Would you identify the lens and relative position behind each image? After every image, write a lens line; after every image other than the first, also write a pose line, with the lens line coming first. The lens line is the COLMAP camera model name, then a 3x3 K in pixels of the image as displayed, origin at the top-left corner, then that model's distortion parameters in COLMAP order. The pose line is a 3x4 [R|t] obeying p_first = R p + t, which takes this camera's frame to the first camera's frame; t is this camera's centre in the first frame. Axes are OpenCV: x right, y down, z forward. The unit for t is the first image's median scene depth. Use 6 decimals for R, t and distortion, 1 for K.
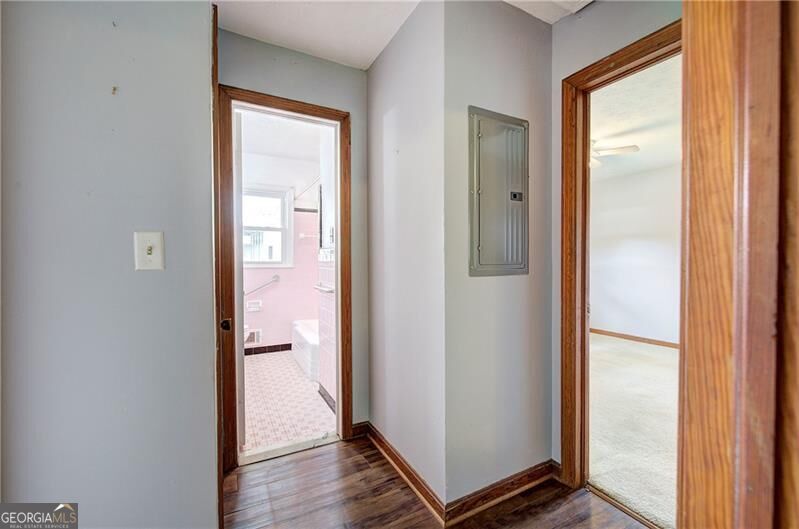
lens RADIAL K [[338.9, 0, 403.4], [0, 338.9, 262.9], [0, 0, 1]] dist [-0.004258, 0.000663]
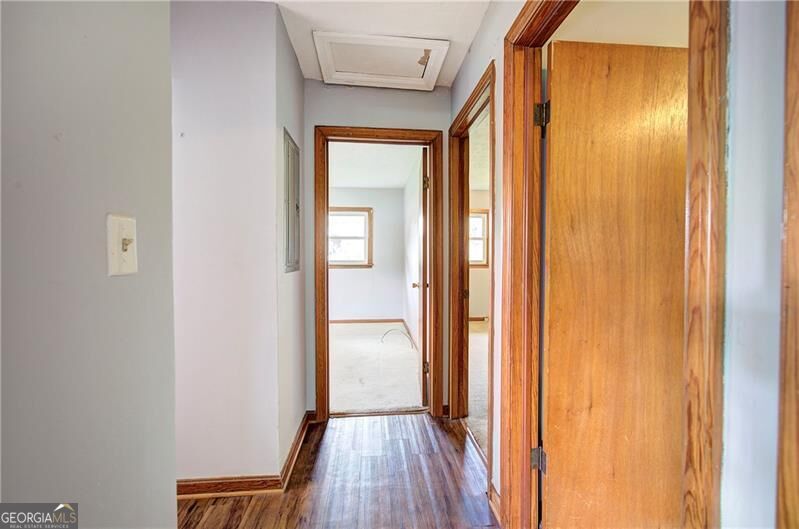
lens RADIAL K [[338.9, 0, 403.4], [0, 338.9, 262.9], [0, 0, 1]] dist [-0.004258, 0.000663]
pose [[0.390541, -0.012403, 0.920502, -0.700935], [0.009219, 0.999912, 0.009561, -0.001956], [-0.920539, 0.004752, 0.390621, 0.161682]]
